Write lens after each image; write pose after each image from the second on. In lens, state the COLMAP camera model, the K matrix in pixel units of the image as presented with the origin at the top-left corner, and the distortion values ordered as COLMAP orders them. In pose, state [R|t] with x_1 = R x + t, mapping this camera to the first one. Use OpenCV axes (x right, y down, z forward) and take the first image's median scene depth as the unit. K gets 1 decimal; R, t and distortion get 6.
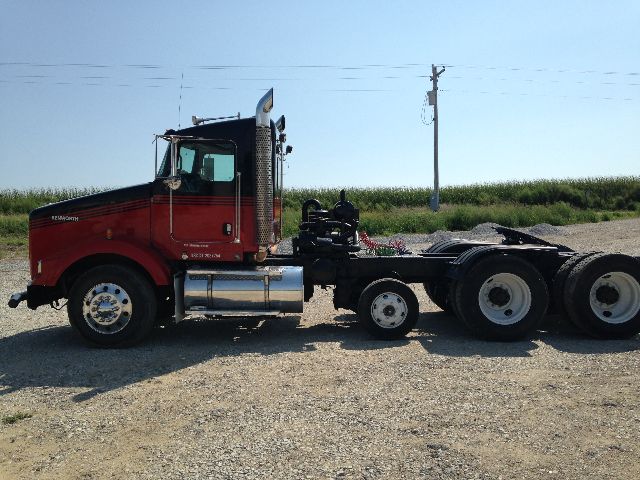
lens RADIAL K [[565.1, 0, 320.0], [0, 565.1, 240.0], [0, 0, 1]] dist [0.171313, -0.257455]
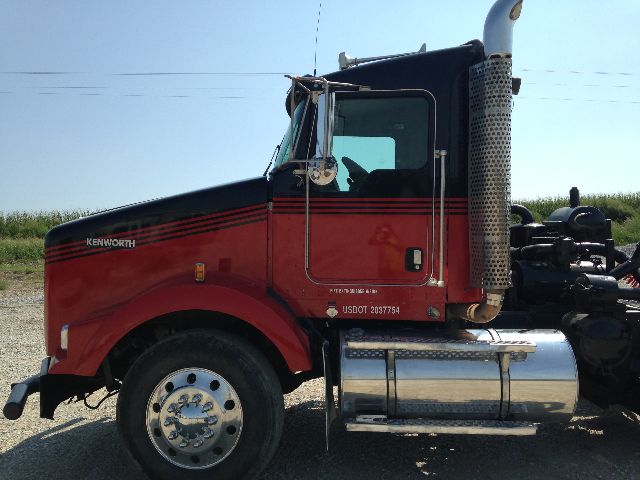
lens RADIAL K [[565.1, 0, 320.0], [0, 565.1, 240.0], [0, 0, 1]] dist [0.171313, -0.257455]
pose [[0.999885, -0.009732, -0.011651, -0.240816], [0.009300, 0.999287, -0.036601, -0.018592], [0.011999, 0.036489, 0.999262, 0.467240]]
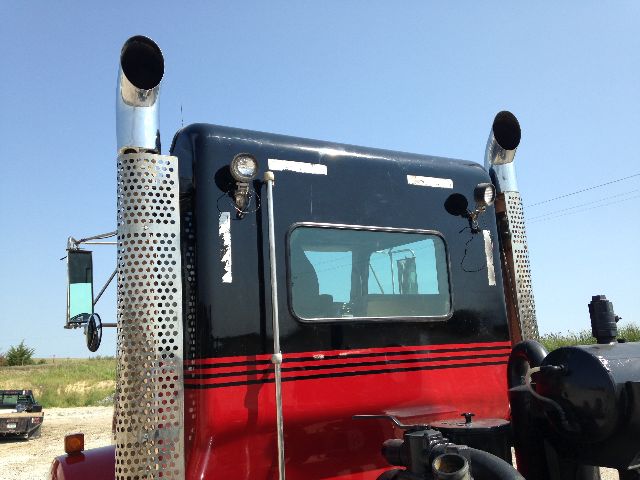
lens RADIAL K [[565.1, 0, 320.0], [0, 565.1, 240.0], [0, 0, 1]] dist [0.171313, -0.257455]
pose [[0.452265, -0.211861, -0.866355, 0.232162], [0.010221, 0.972544, -0.232493, -0.065251], [0.891825, 0.096293, 0.442013, 0.913092]]
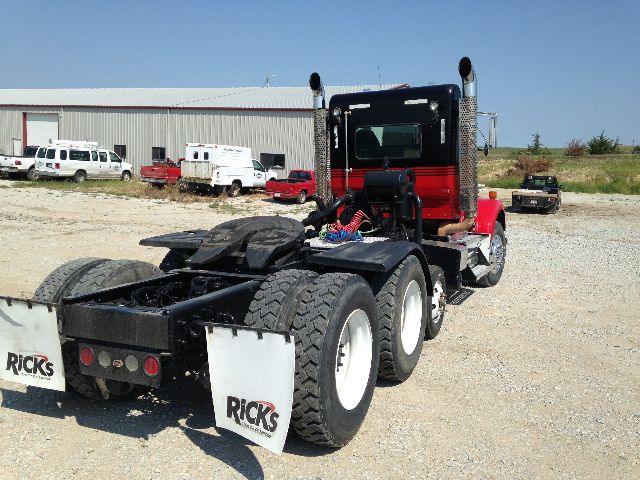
lens RADIAL K [[565.1, 0, 320.0], [0, 565.1, 240.0], [0, 0, 1]] dist [0.171313, -0.257455]
pose [[-0.482802, 0.106325, -0.869251, 0.914226], [-0.040823, 0.988791, 0.143620, -0.097314], [0.874778, 0.104825, -0.473049, 1.521657]]
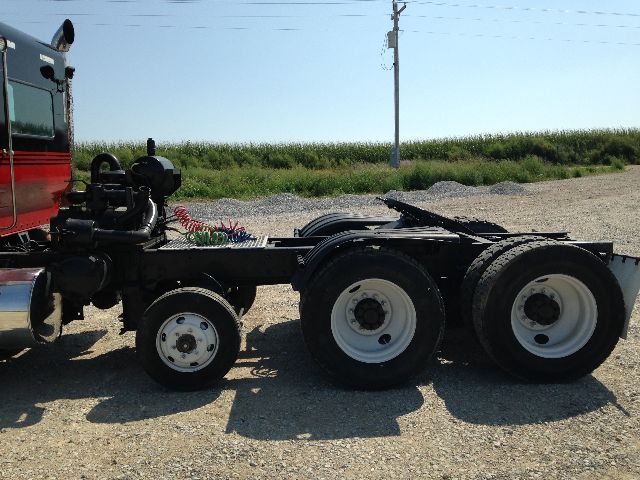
lens RADIAL K [[565.1, 0, 320.0], [0, 565.1, 240.0], [0, 0, 1]] dist [0.171313, -0.257455]
pose [[0.999459, -0.009275, 0.031557, 0.239856], [0.006839, 0.997050, 0.076453, -0.027691], [-0.032173, -0.076195, 0.996574, 0.400134]]
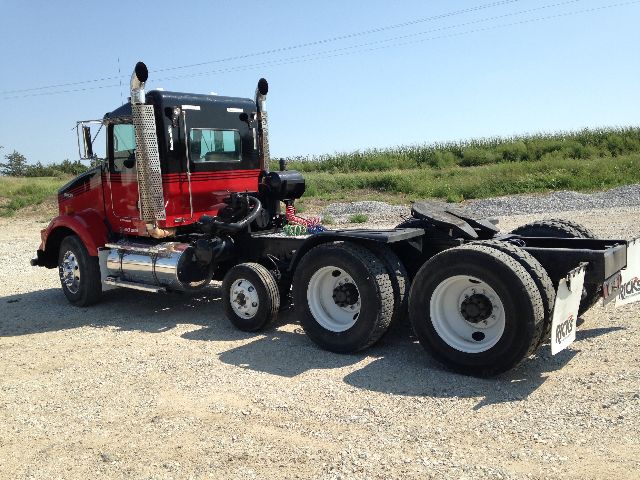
lens RADIAL K [[565.1, 0, 320.0], [0, 565.1, 240.0], [0, 0, 1]] dist [0.171313, -0.257455]
pose [[0.765821, 0.040990, -0.641746, 0.771433], [0.016665, 0.996366, 0.083528, -0.039734], [0.642837, -0.074662, 0.762355, 0.401036]]
